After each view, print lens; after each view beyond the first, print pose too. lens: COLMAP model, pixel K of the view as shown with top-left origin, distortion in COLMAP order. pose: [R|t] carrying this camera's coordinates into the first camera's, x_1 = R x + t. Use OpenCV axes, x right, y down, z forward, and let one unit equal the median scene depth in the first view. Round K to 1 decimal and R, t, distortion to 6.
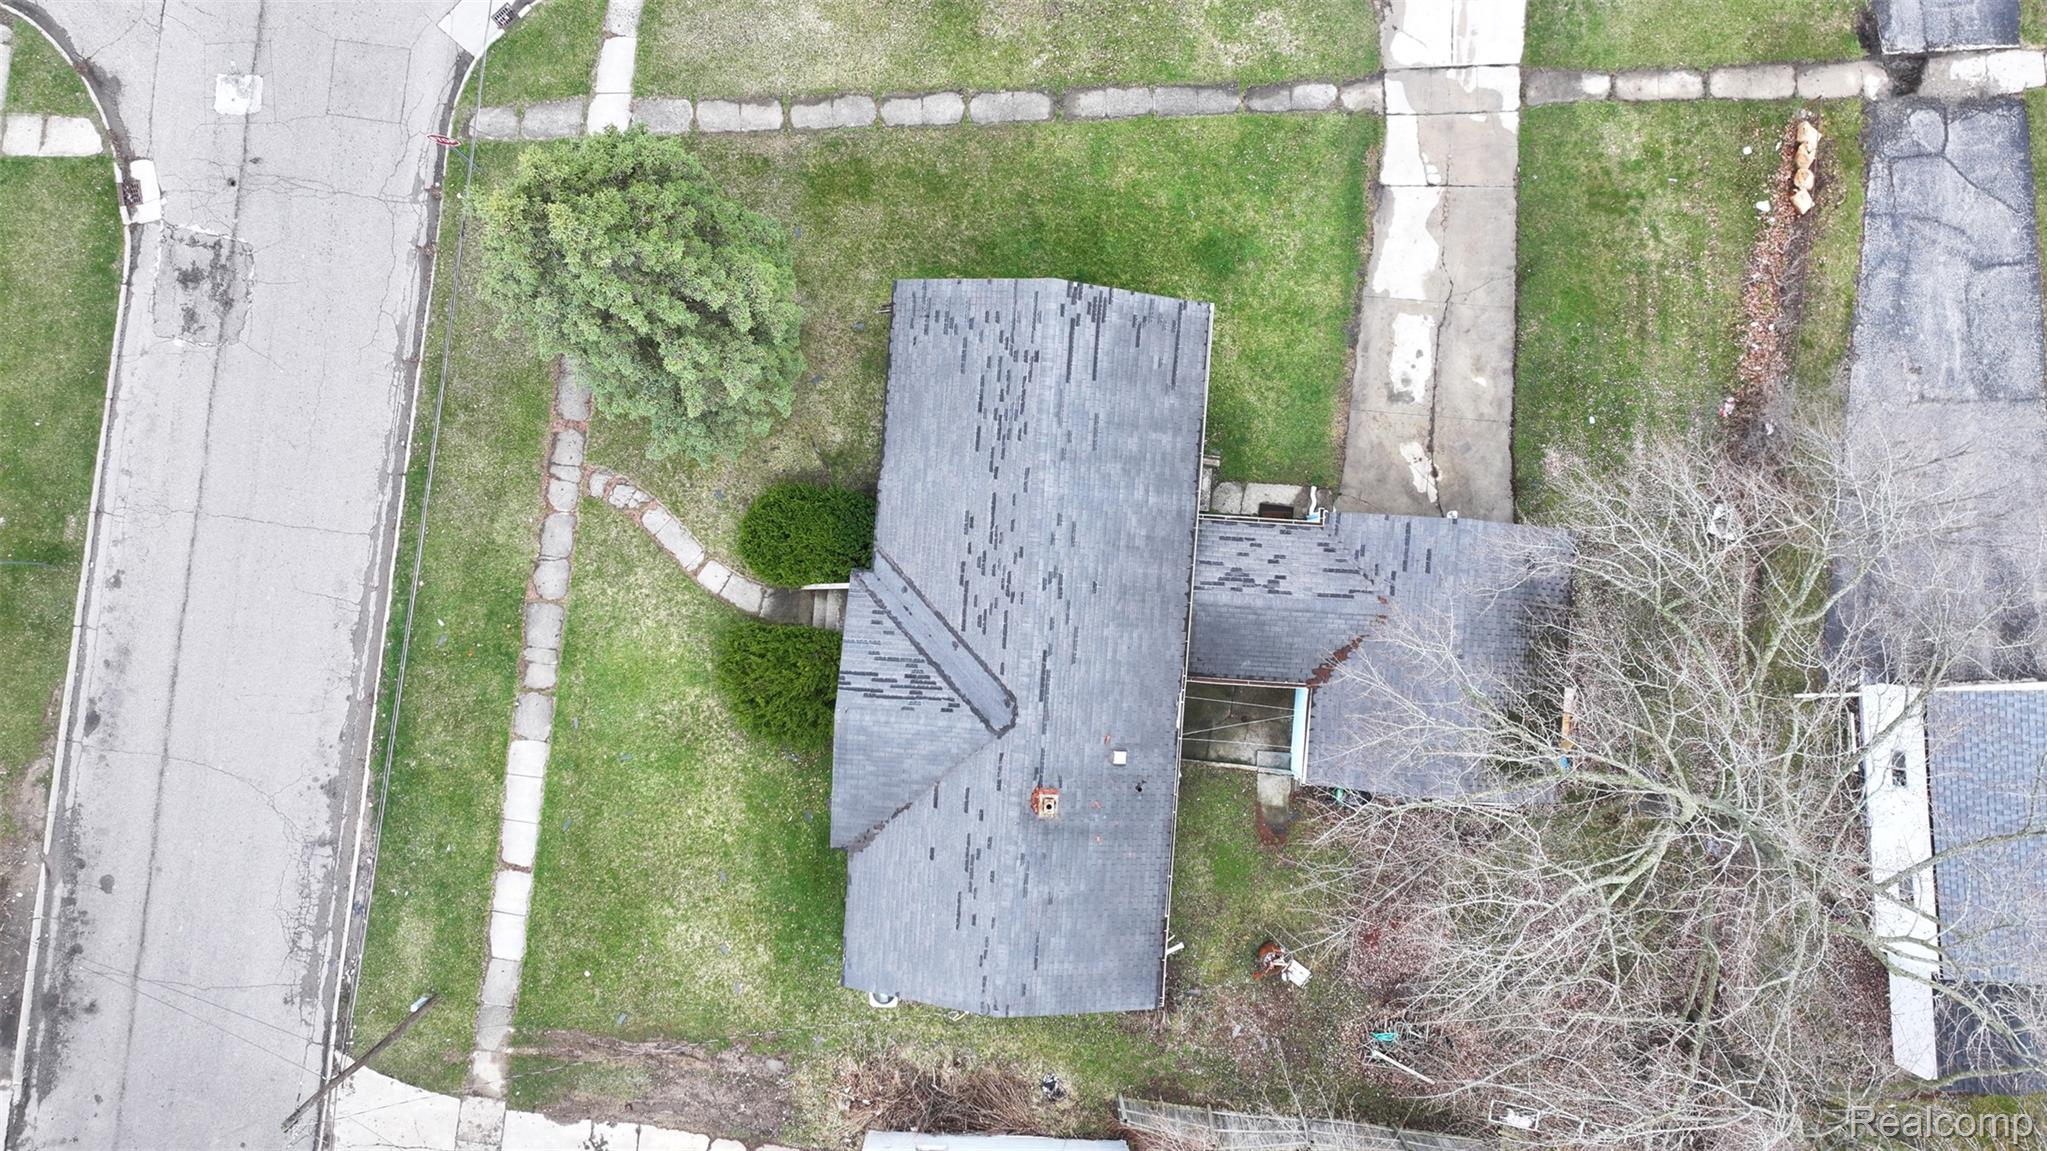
lens RADIAL K [[1440.6, 0, 1023.5], [0, 1440.6, 575.5], [0, 0, 1]] dist [-0.001496, -0.000217]
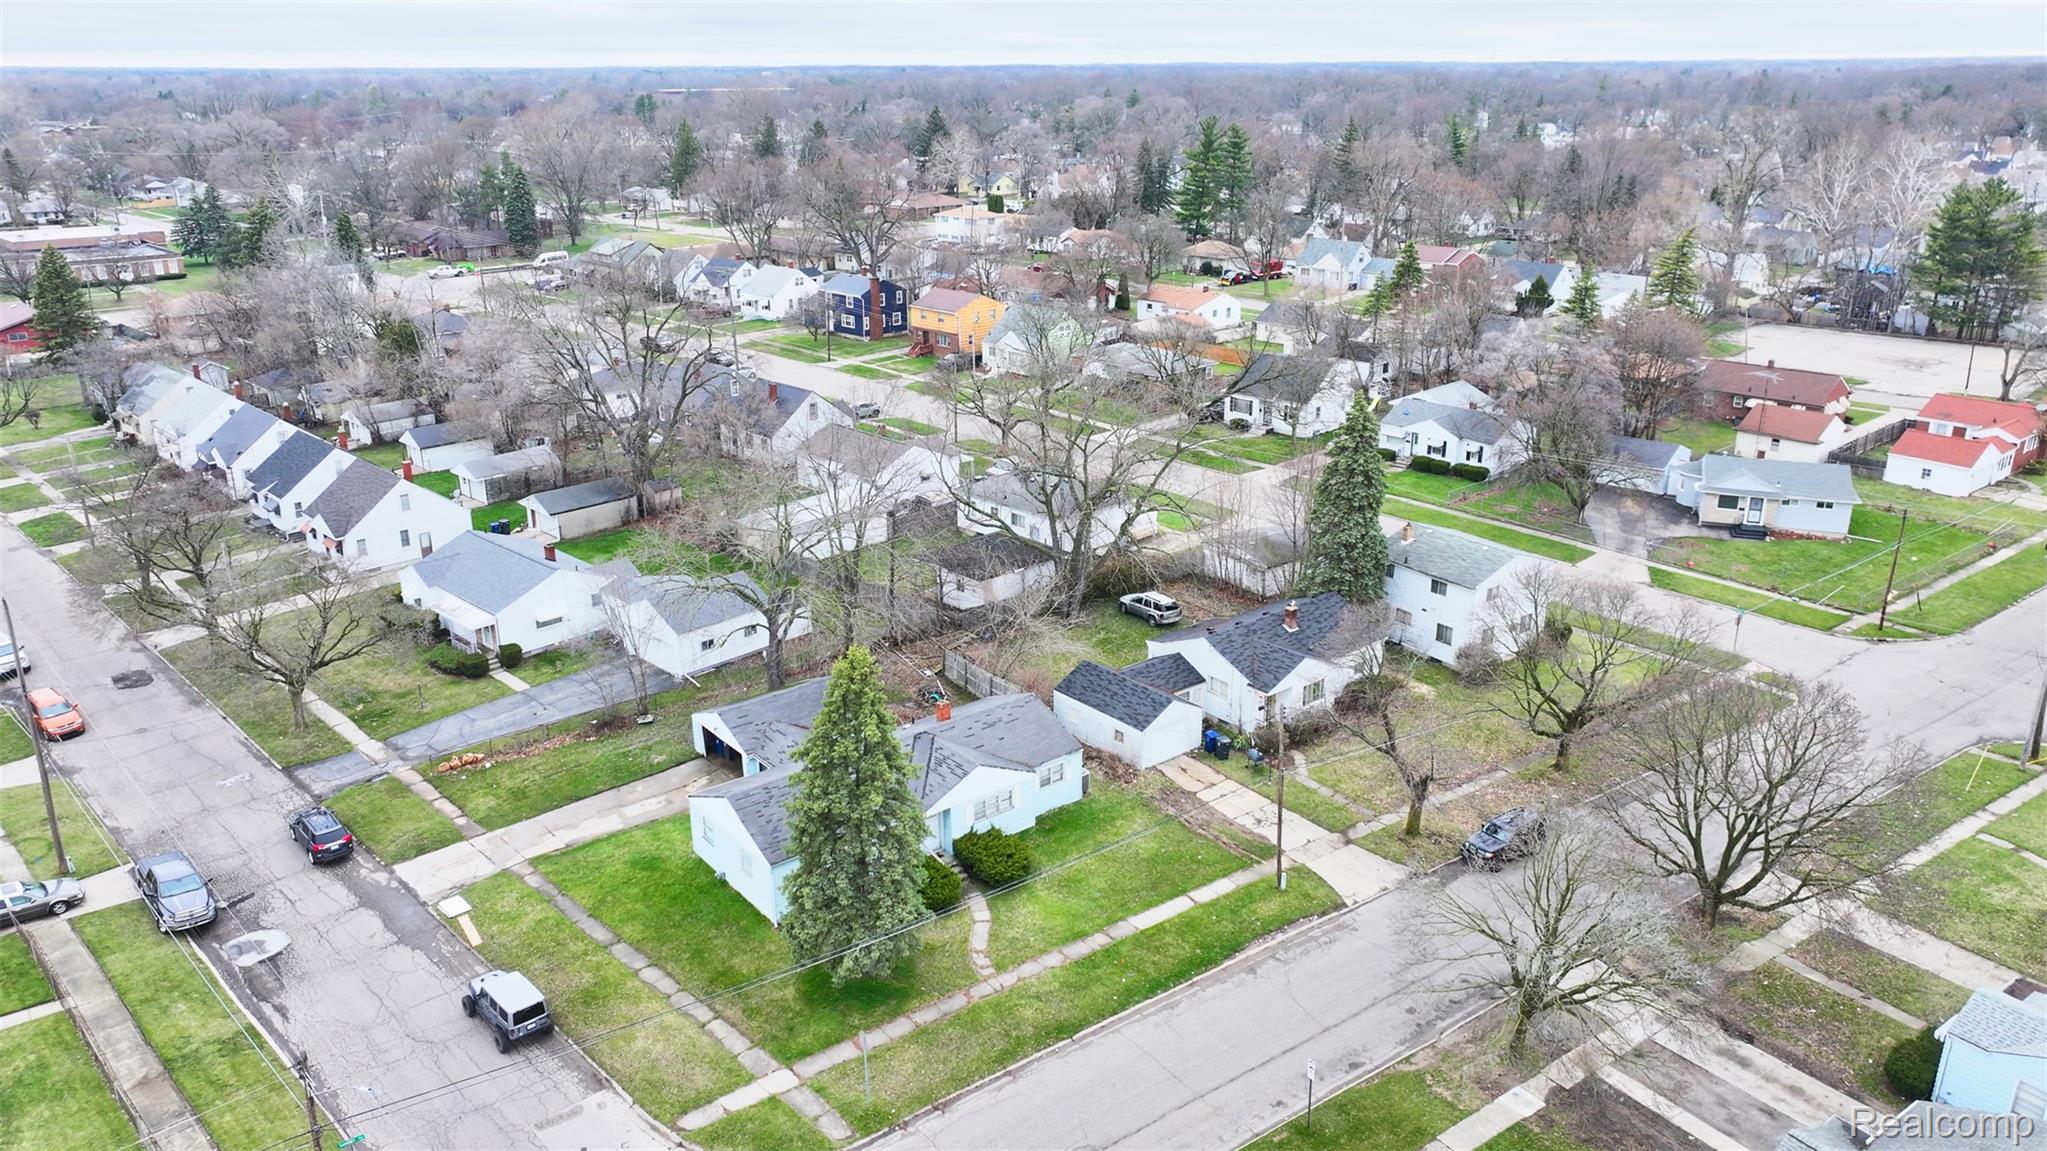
lens RADIAL K [[1440.6, 0, 1023.5], [0, 1440.6, 575.5], [0, 0, 1]] dist [-0.001496, -0.000217]
pose [[-0.676963, -0.253849, 0.690856, -1.270343], [0.735857, -0.213862, 0.642477, -0.926778], [-0.015344, 0.943305, 0.331574, 0.096264]]
